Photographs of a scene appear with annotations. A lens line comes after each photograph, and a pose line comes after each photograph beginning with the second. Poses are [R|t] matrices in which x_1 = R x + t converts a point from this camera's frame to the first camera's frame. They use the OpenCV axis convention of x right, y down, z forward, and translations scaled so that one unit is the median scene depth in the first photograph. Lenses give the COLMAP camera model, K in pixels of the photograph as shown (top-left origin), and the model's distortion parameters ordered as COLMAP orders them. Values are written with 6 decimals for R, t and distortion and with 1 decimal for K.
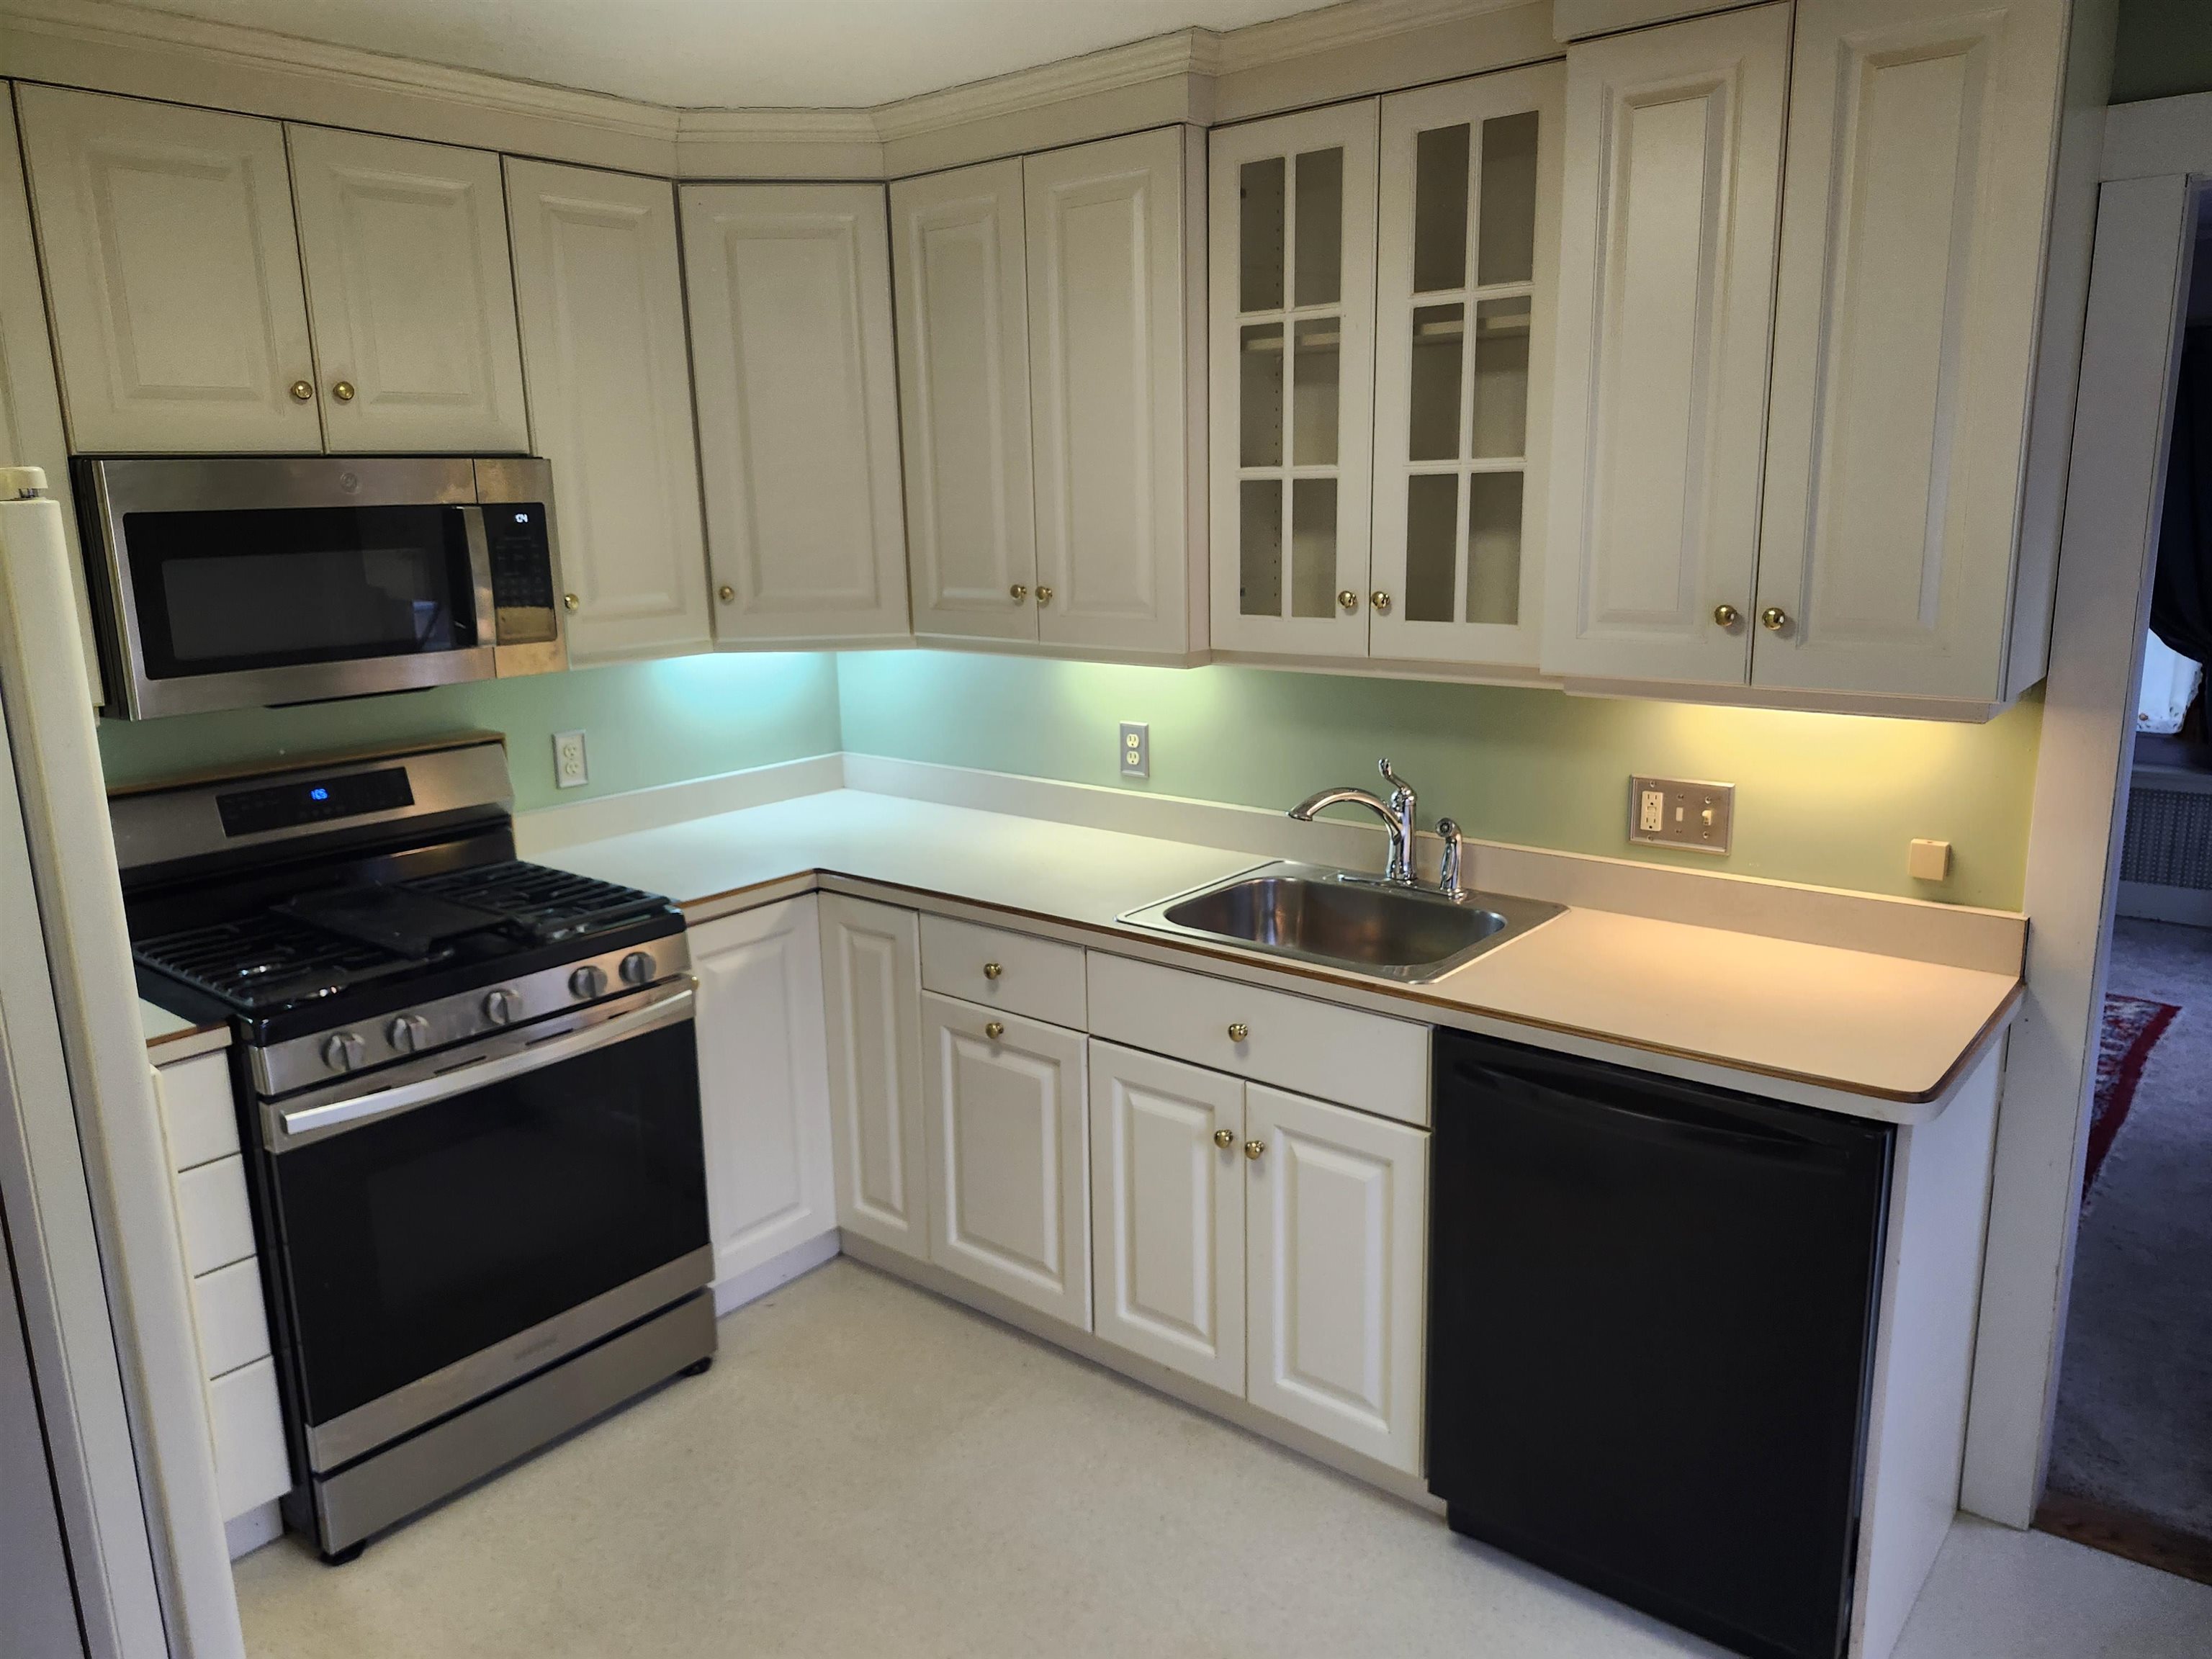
lens RADIAL K [[1543.9, 0, 1120.9], [0, 1543.9, 829.2], [0, 0, 1]] dist [0.060567, -0.066561]
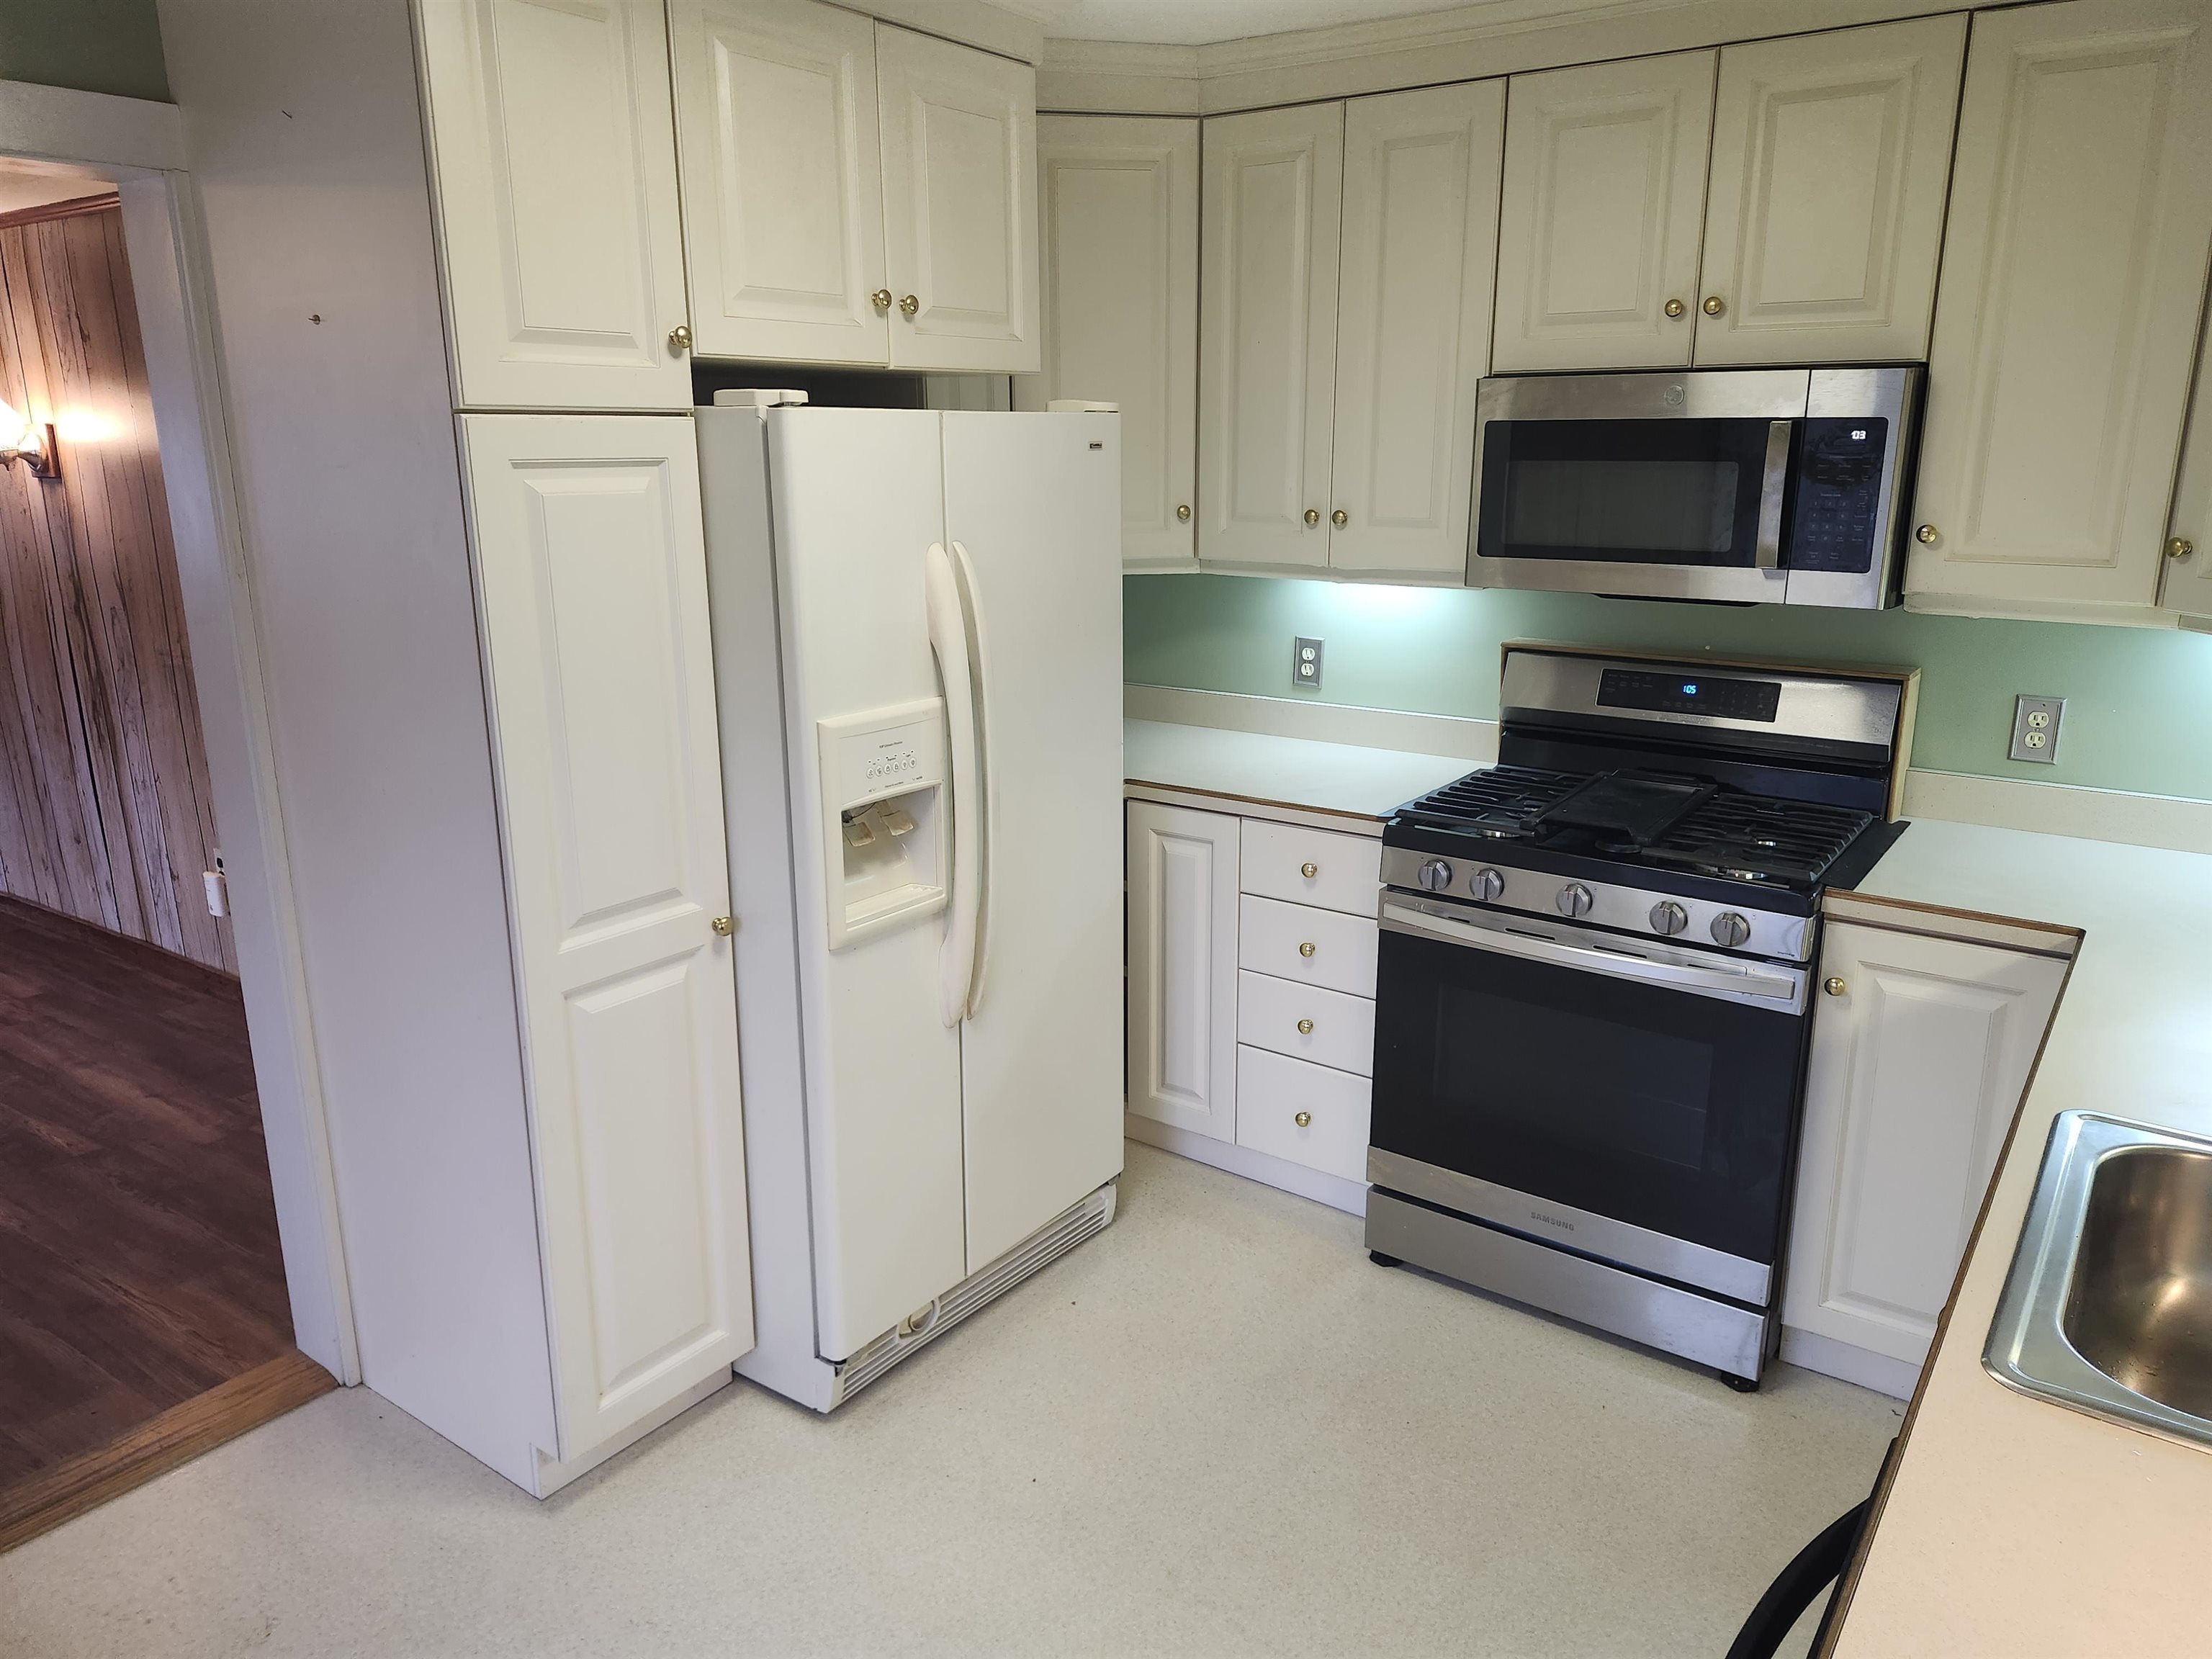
lens RADIAL K [[1543.9, 0, 1121.5], [0, 1543.9, 825.0], [0, 0, 1]] dist [0.060567, -0.066561]
pose [[0.064733, 0.269391, -0.960853, 0.544631], [-0.227115, 0.941580, 0.248687, -0.118082], [0.971714, 0.202126, 0.122134, 0.534759]]
